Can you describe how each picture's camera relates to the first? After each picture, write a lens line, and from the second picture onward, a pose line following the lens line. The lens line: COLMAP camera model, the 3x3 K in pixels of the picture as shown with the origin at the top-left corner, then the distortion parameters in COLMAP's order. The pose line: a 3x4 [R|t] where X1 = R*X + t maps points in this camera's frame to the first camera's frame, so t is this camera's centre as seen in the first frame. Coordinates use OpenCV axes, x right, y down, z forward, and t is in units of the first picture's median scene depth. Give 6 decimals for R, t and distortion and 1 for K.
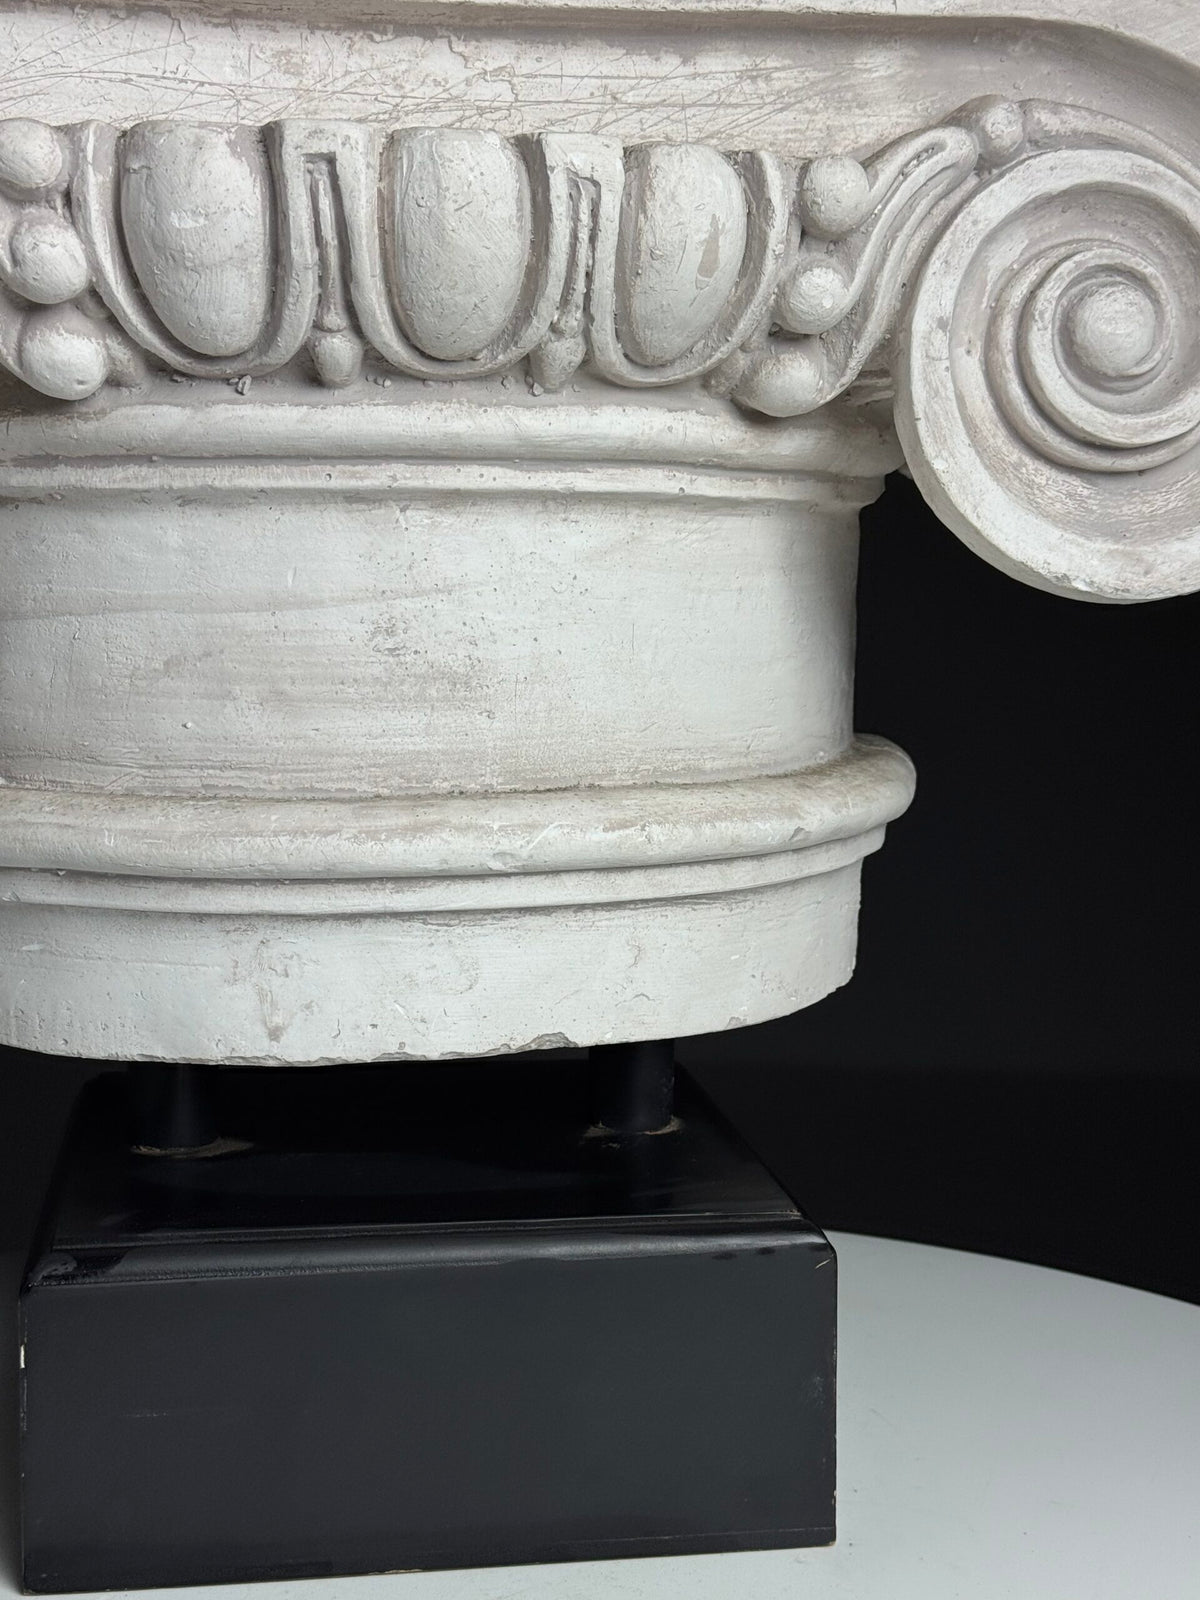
lens RADIAL K [[2391.5, 0, 592.1], [0, 2391.5, 799.2], [0, 0, 1]] dist [0.156249, -0.195568]
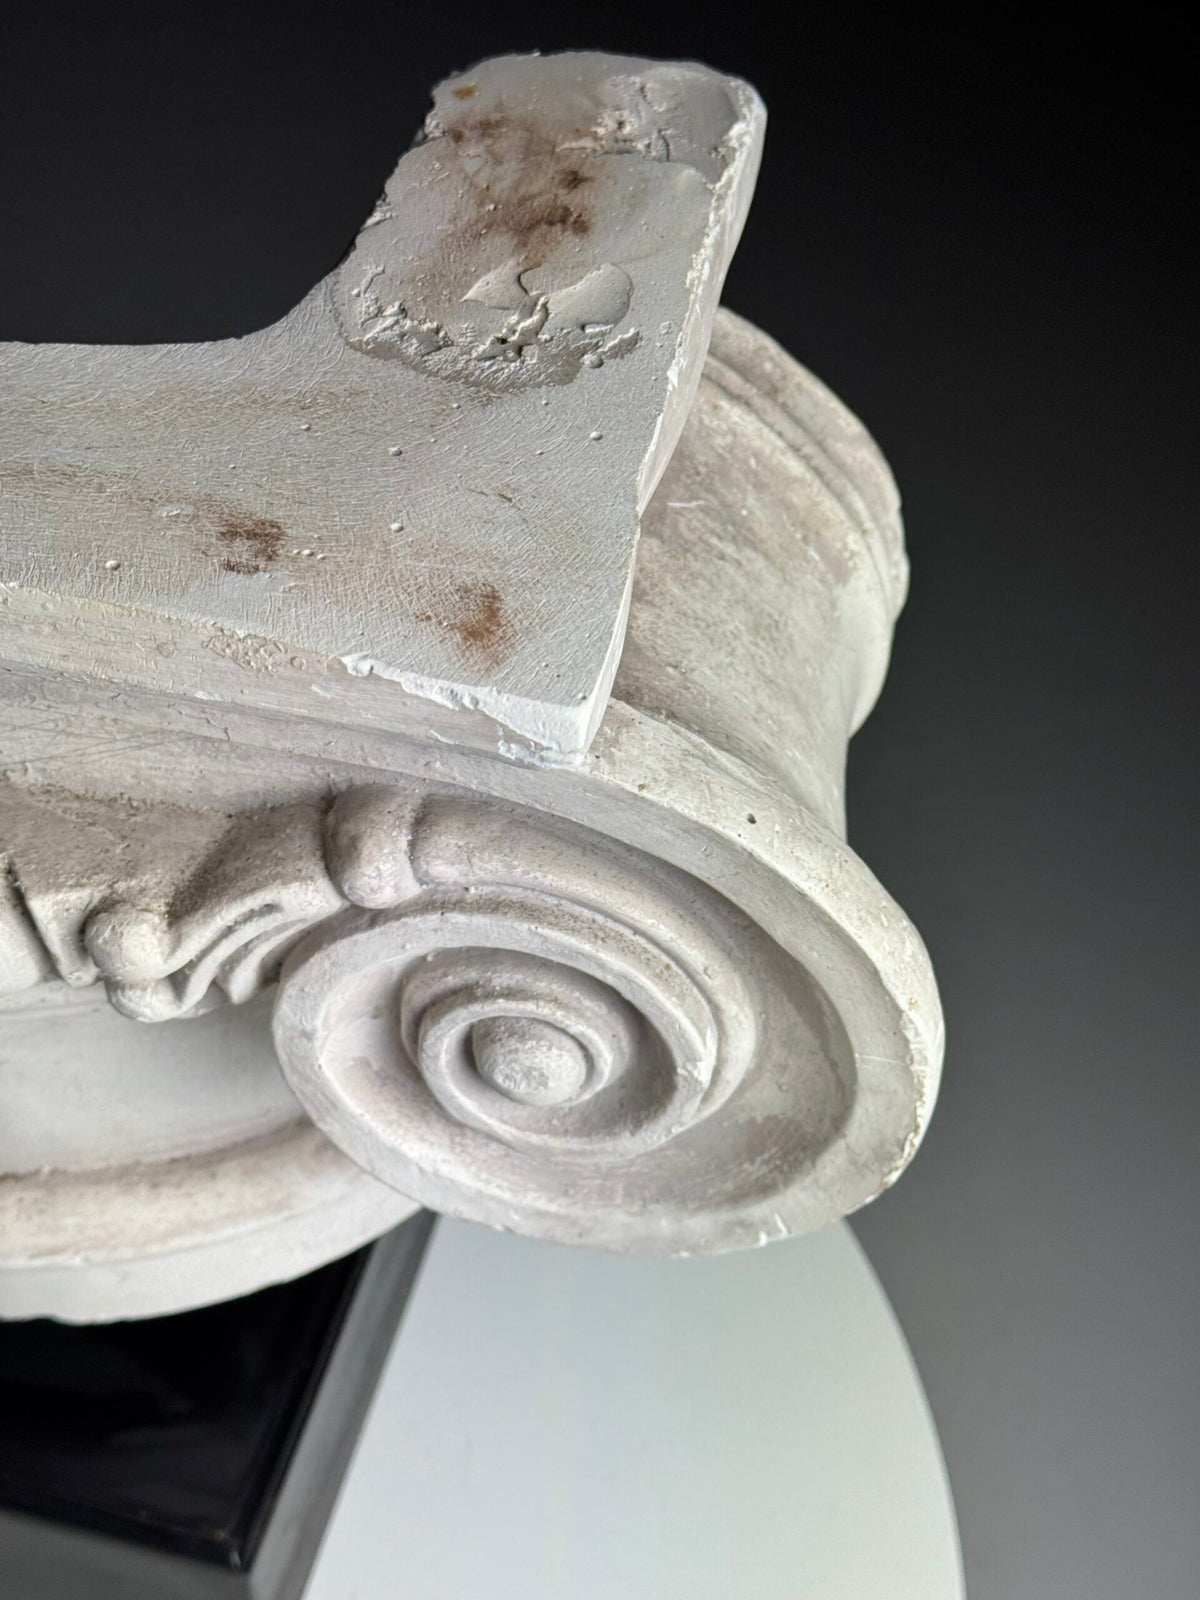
lens RADIAL K [[2285.7, 0, 600.0], [0, 2285.7, 800.0], [0, 0, 1]] dist [0.142275, -0.041195]
pose [[0.922708, 0.291253, -0.252551, 0.408653], [-0.051099, 0.741750, 0.668727, -0.778737], [0.382098, -0.604134, 0.699302, 0.537912]]
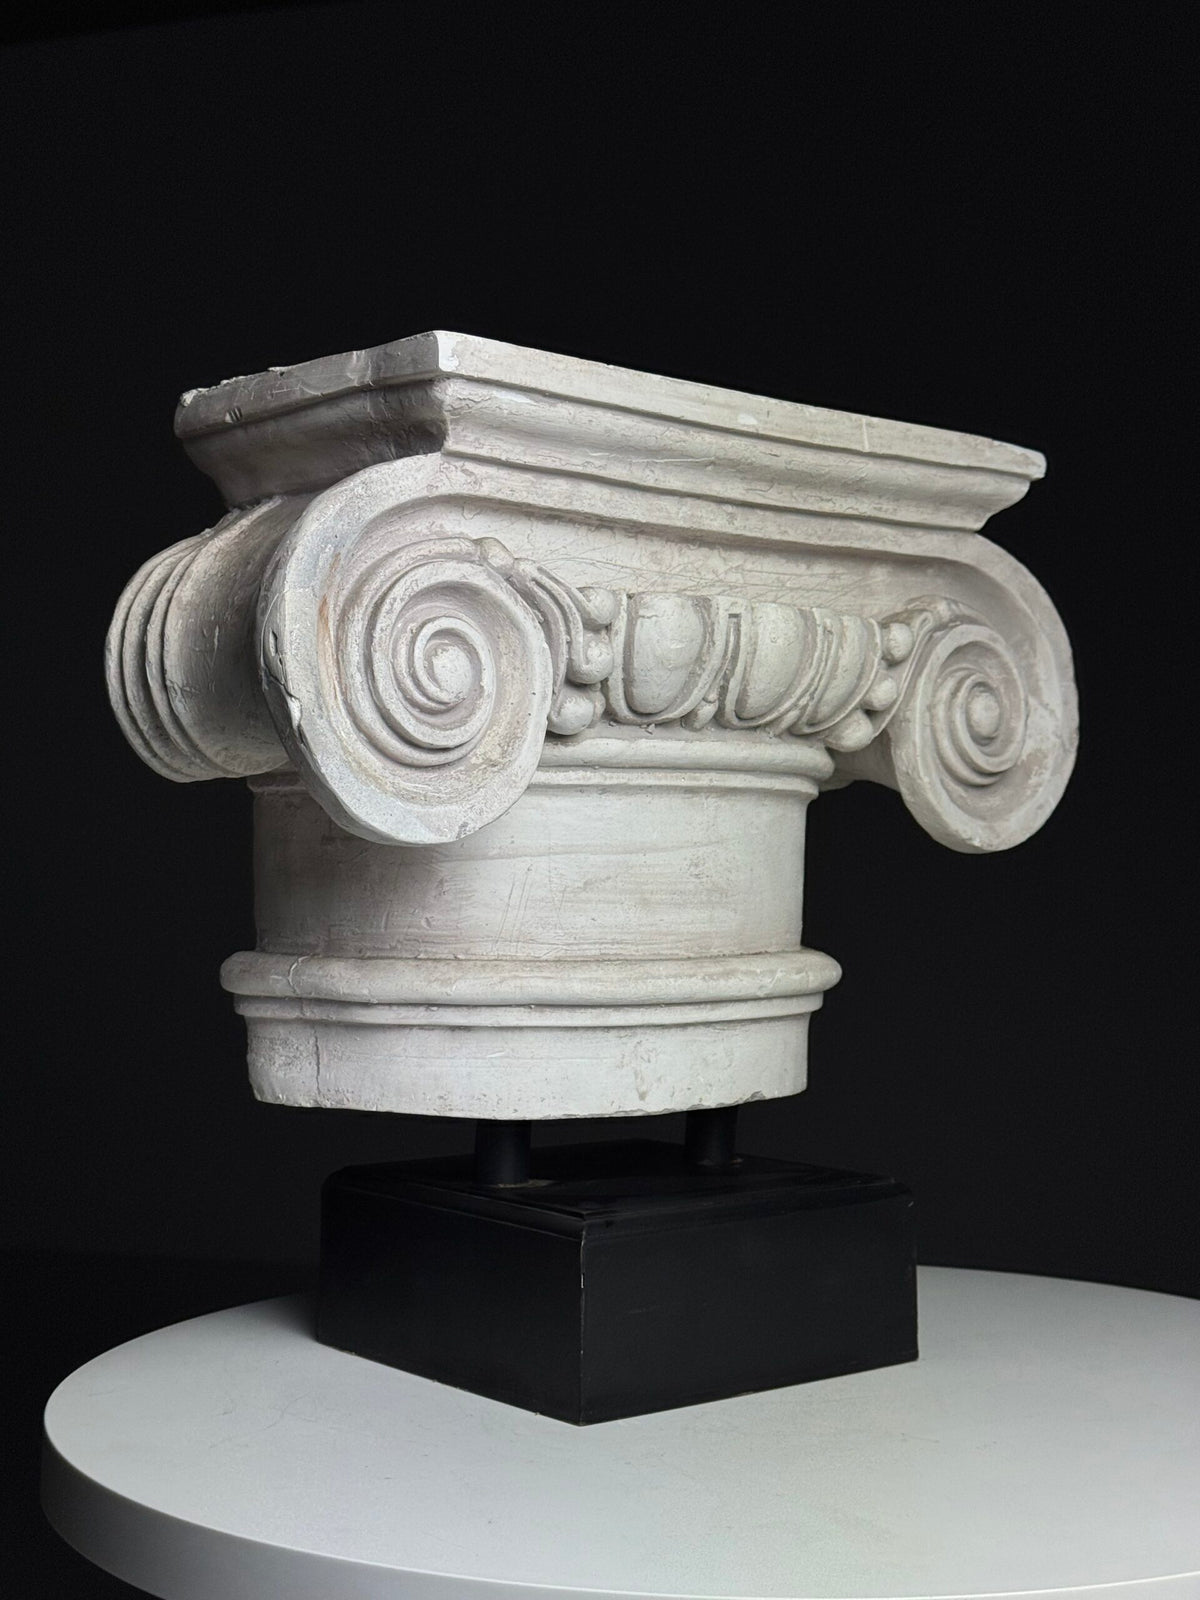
lens RADIAL K [[2285.7, 0, 600.0], [0, 2285.7, 800.0], [0, 0, 1]] dist [0.142275, -0.041195]
pose [[0.856549, 0.015430, 0.515836, -1.027020], [0.049788, 0.992419, -0.112361, 0.070414], [-0.513659, 0.121925, 0.849287, -0.421496]]
